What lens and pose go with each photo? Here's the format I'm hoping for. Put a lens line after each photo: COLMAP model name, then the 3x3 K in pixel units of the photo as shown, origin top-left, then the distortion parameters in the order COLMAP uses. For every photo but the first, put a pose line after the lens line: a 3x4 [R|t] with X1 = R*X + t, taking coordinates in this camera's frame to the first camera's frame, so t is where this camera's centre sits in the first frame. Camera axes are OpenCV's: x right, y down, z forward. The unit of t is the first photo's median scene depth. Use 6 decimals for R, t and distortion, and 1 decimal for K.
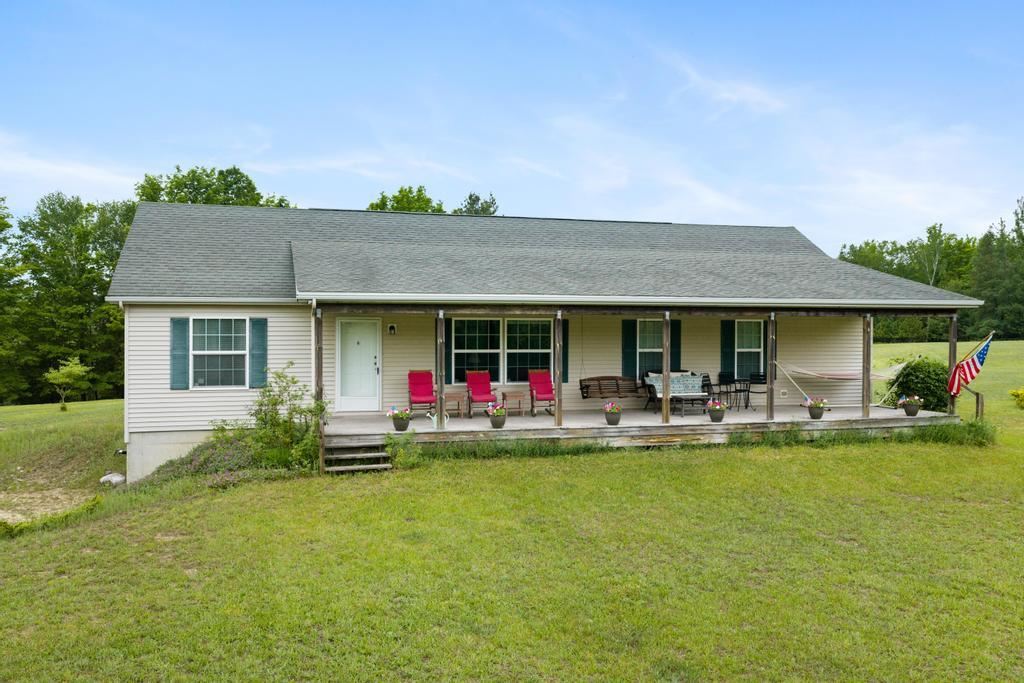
lens RADIAL K [[871.7, 0, 512.0], [0, 871.7, 341.5], [0, 0, 1]] dist [0.048034, -0.137111]
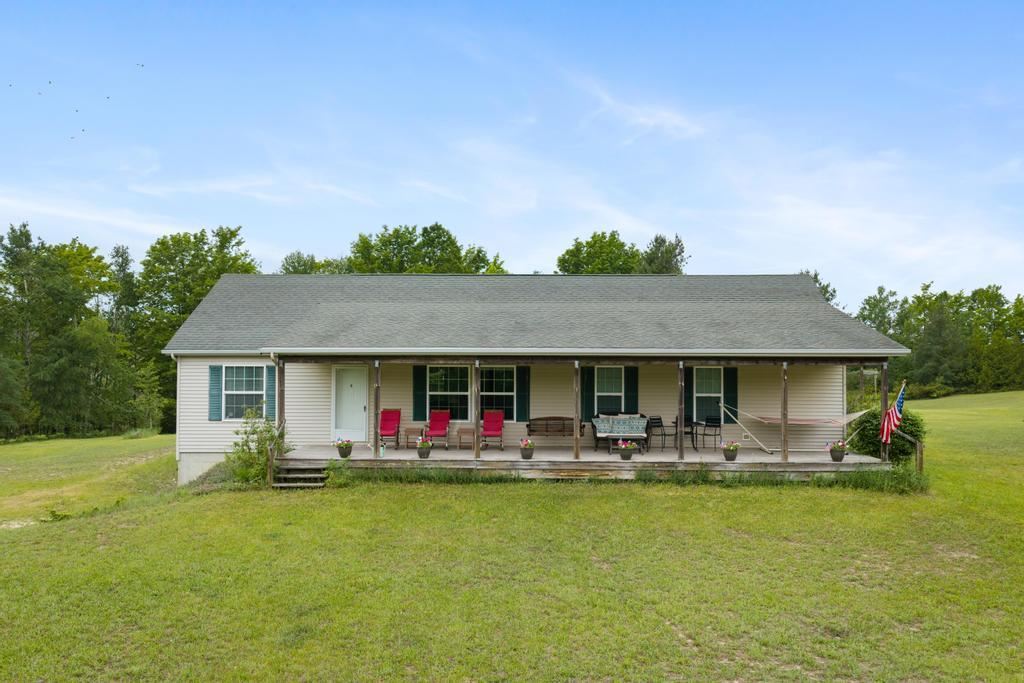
lens RADIAL K [[871.7, 0, 512.0], [0, 871.7, 341.5], [0, 0, 1]] dist [0.048034, -0.137111]
pose [[0.951369, -0.006884, -0.307975, 0.436056], [-0.005924, 0.999157, -0.040632, -0.012411], [0.307995, 0.040481, 0.950526, -0.105707]]
